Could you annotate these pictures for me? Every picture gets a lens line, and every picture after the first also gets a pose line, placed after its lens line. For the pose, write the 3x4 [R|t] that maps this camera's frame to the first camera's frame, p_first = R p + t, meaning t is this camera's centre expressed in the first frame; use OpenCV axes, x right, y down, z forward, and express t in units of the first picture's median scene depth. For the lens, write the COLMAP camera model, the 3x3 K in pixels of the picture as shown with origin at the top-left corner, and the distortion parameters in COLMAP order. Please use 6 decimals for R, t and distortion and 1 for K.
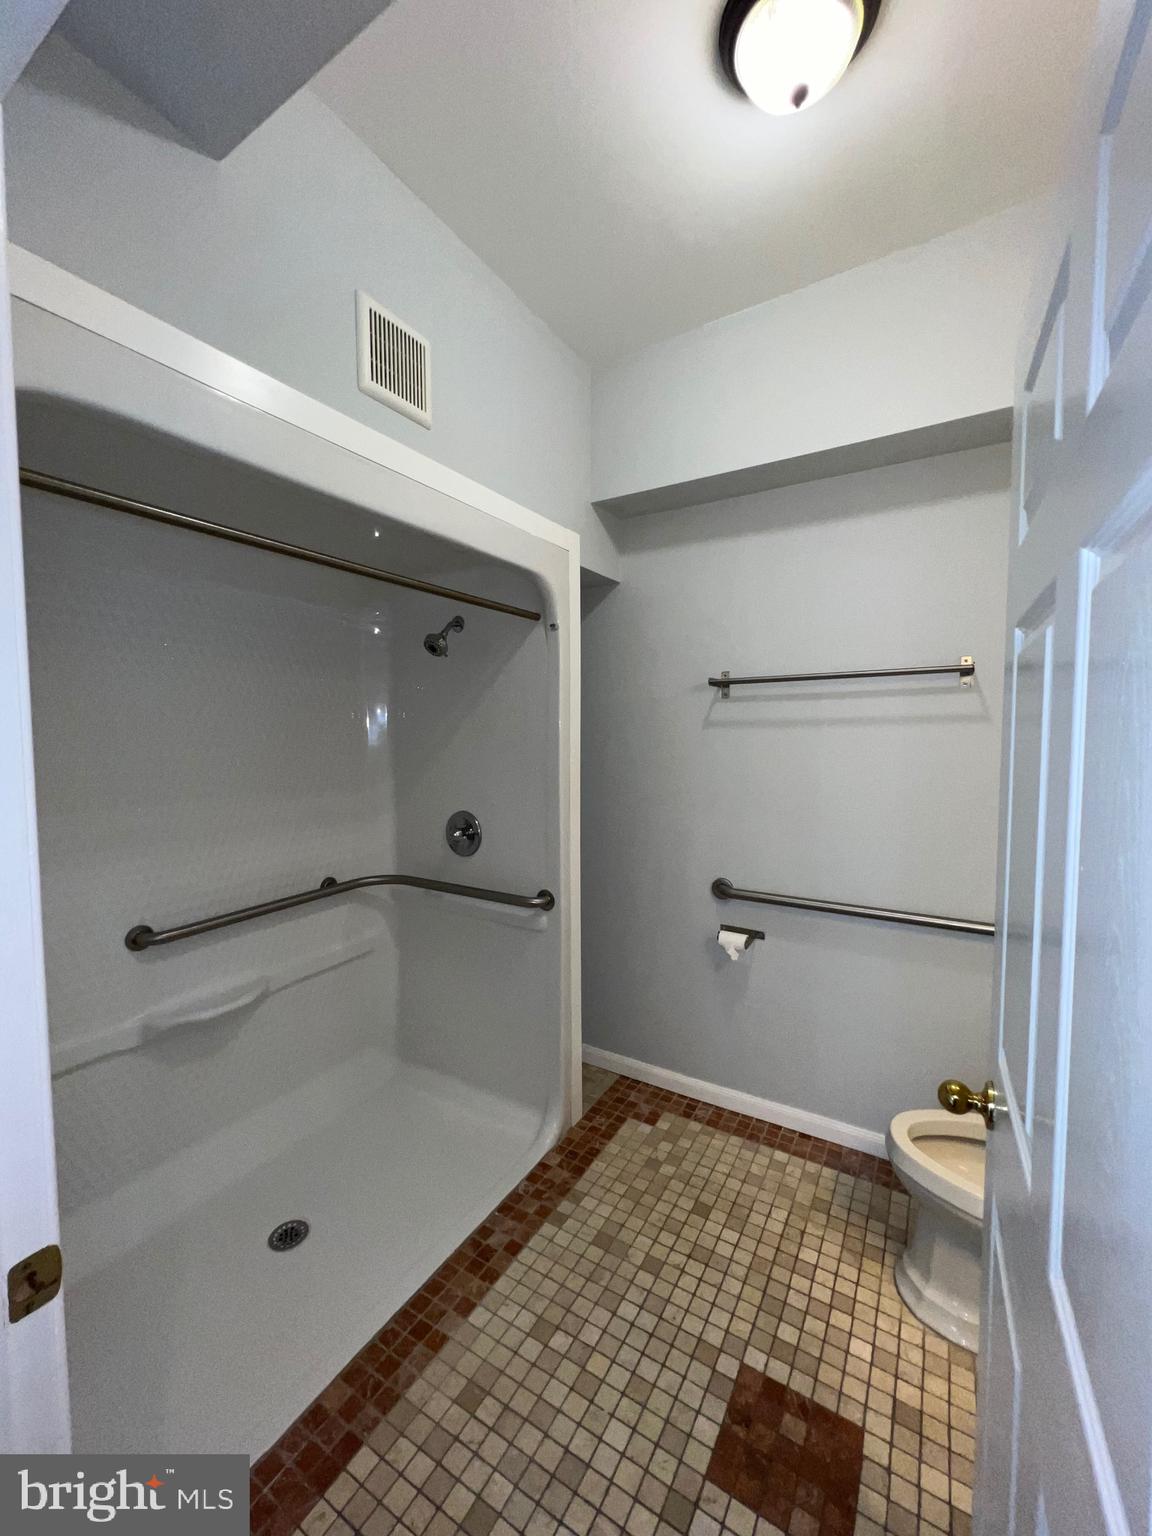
lens RADIAL K [[614.6, 0, 571.6], [0, 614.6, 766.0], [0, 0, 1]] dist [-0.004698, 0.001070]
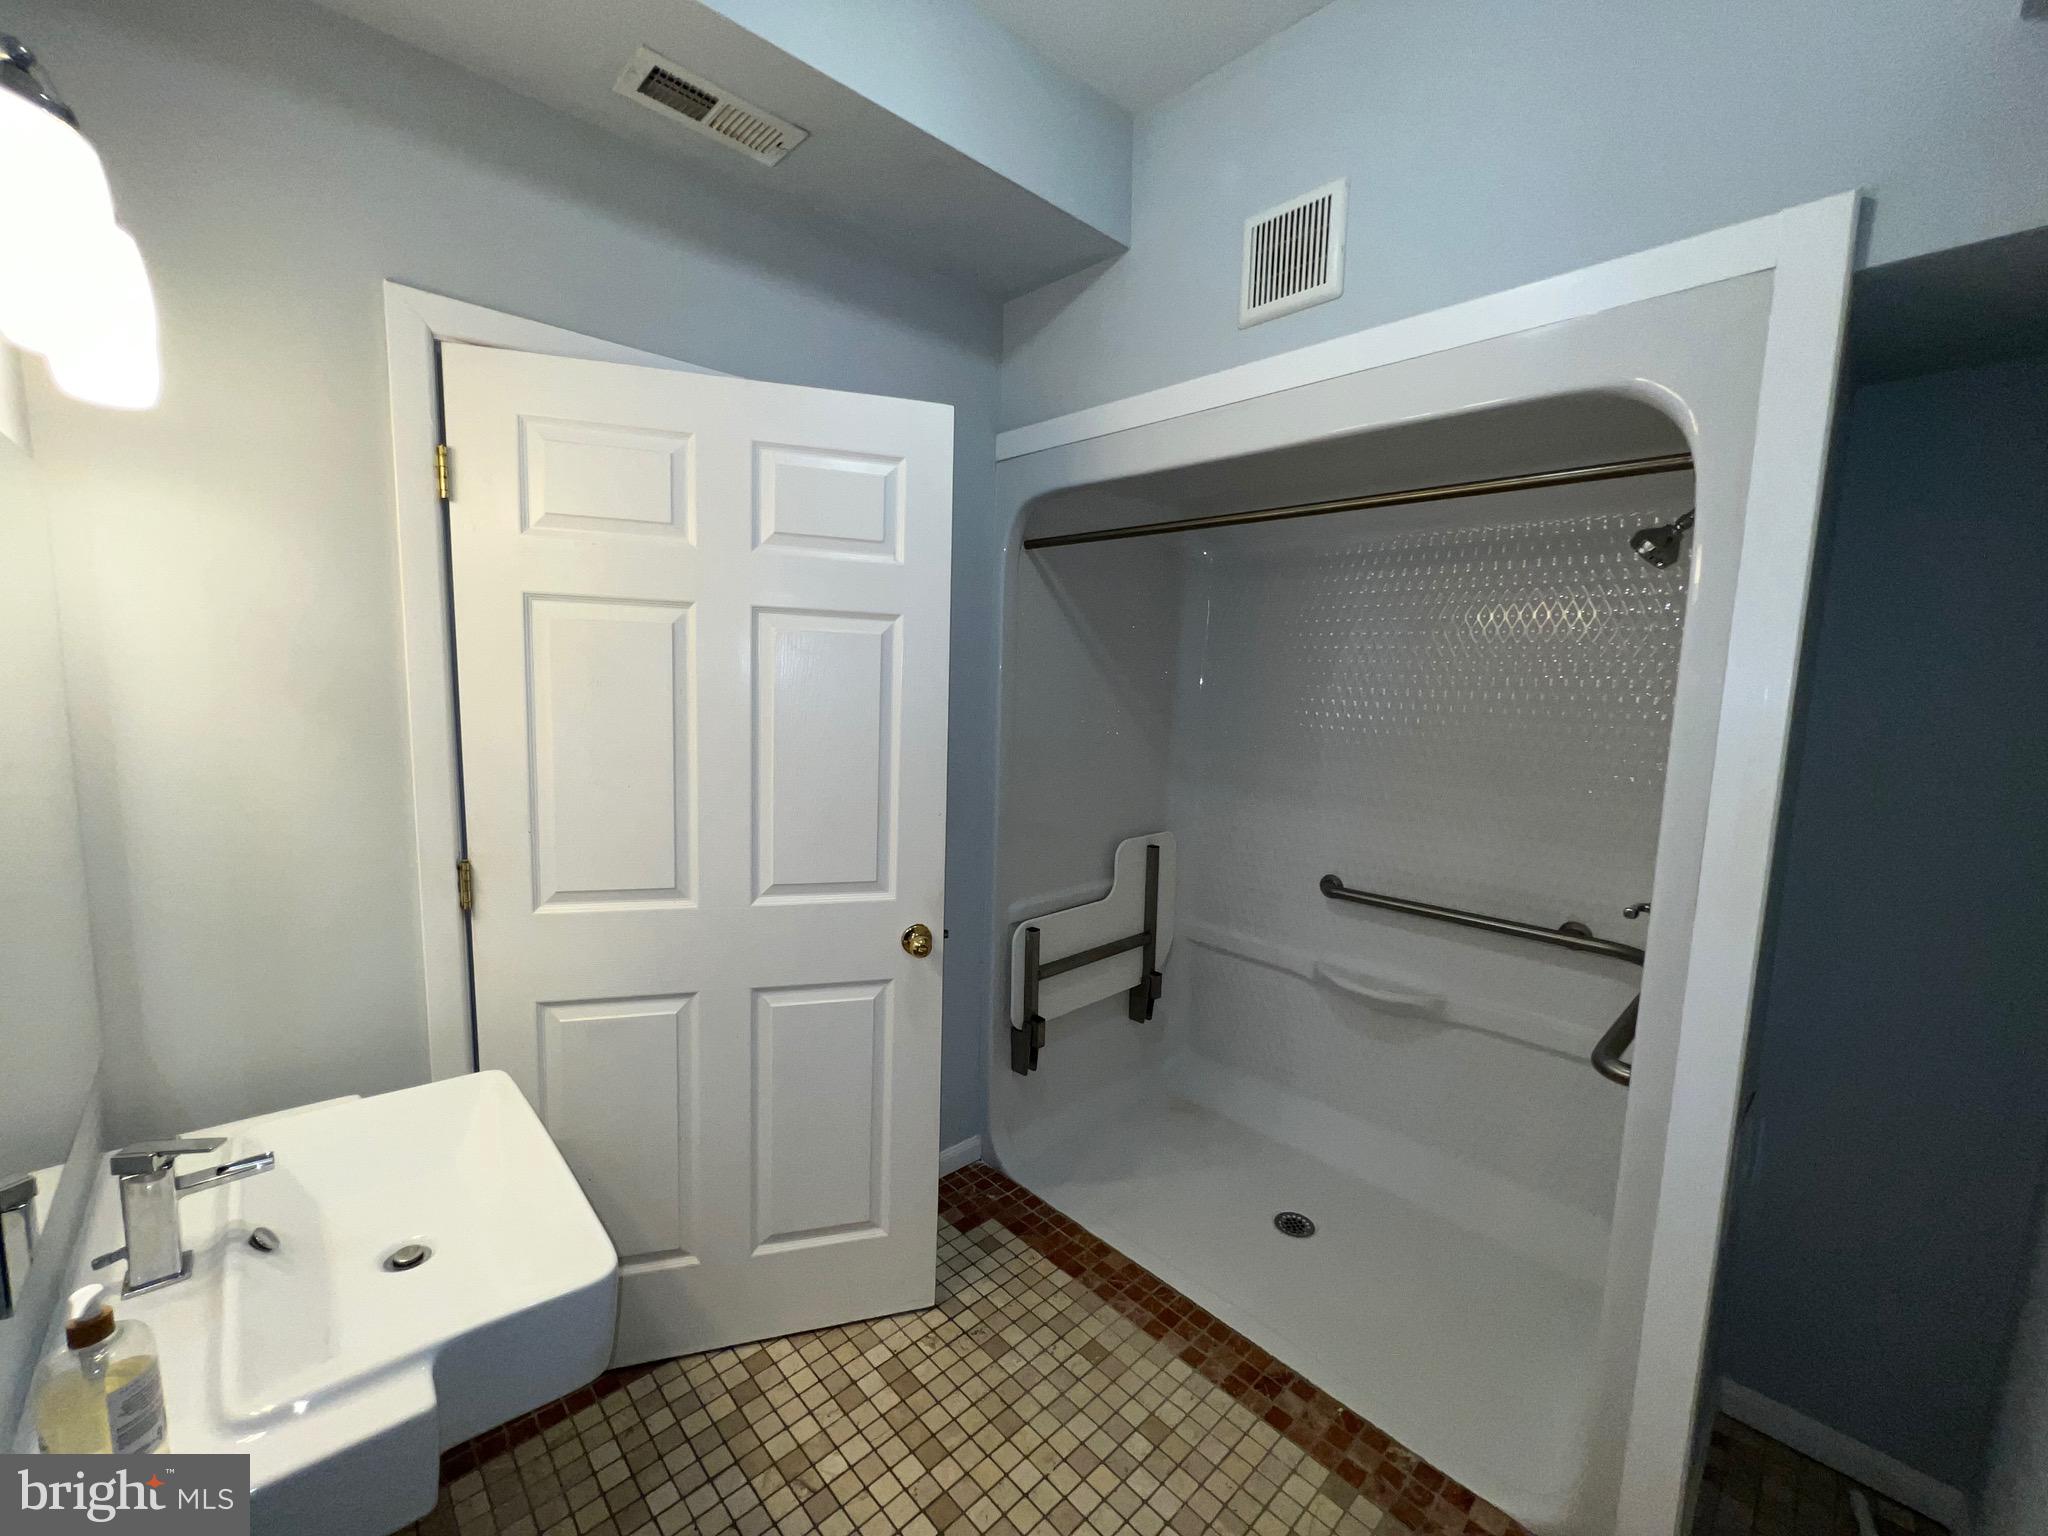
lens RADIAL K [[818.4, 0, 1025.8], [0, 818.4, 768.1], [0, 0, 1]] dist [-0.001967, -0.000098]
pose [[-0.260871, 0.109567, -0.959136, 0.984924], [-0.081121, 0.987536, 0.134875, -0.090734], [0.961959, 0.112991, -0.248731, 1.041907]]
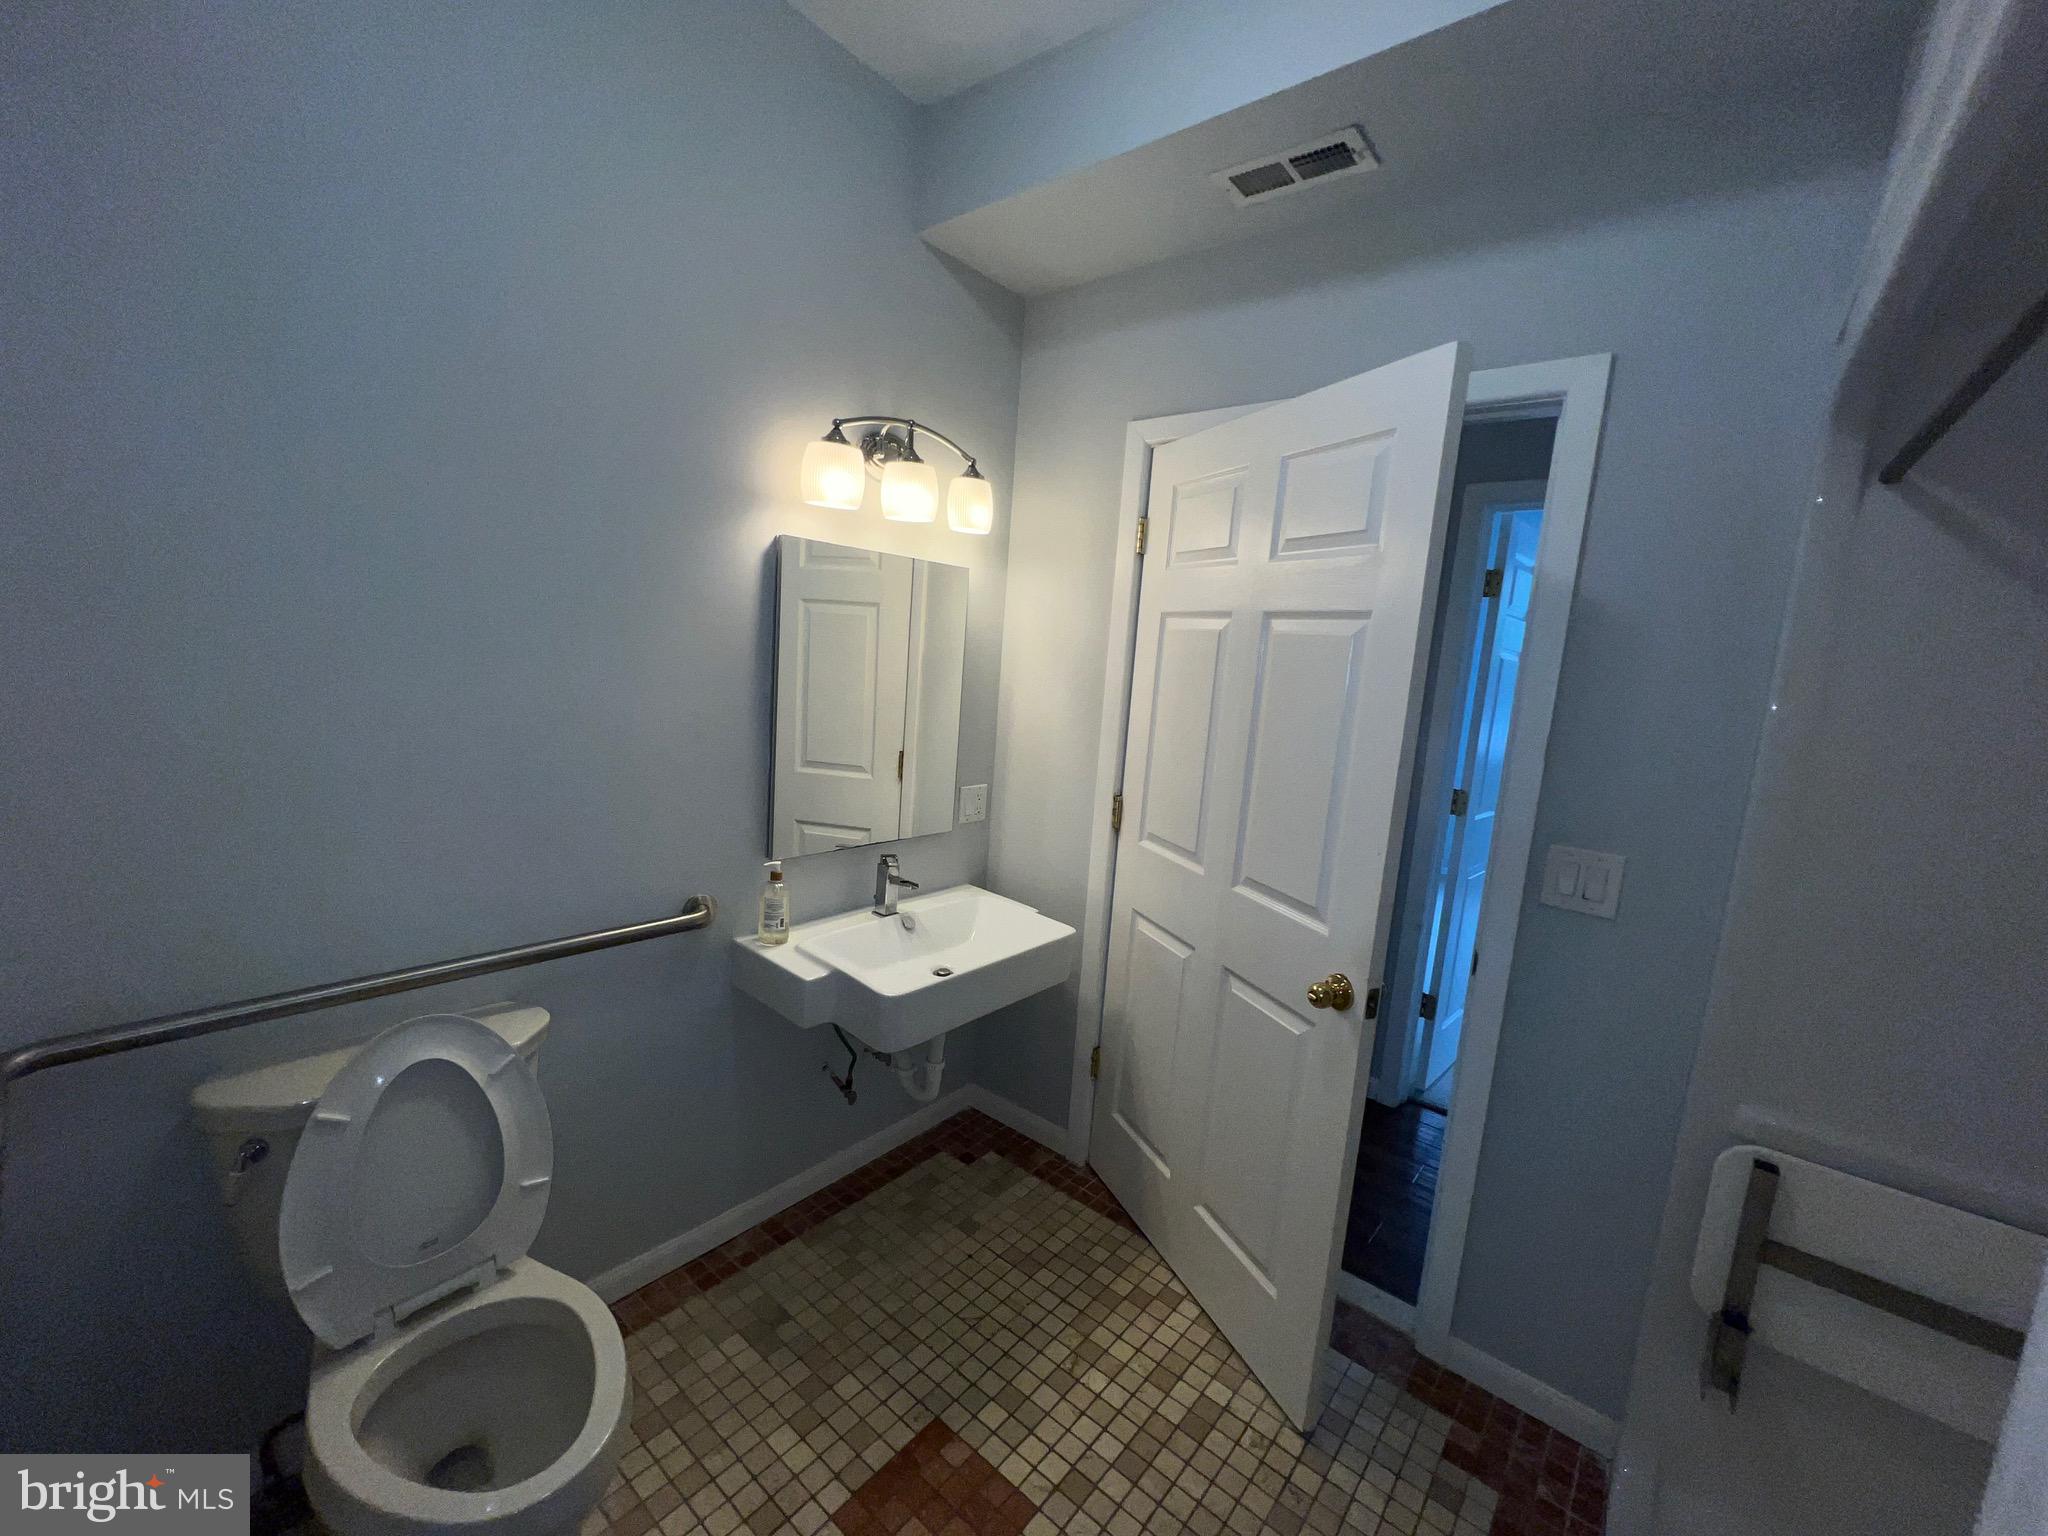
lens RADIAL K [[818.4, 0, 1025.2], [0, 818.4, 771.5], [0, 0, 1]] dist [-0.001967, -0.000098]
pose [[-0.987127, -0.091186, 0.131396, 0.148857], [-0.064313, 0.978511, 0.195906, -0.111304], [-0.146436, 0.184934, -0.971780, 1.637874]]
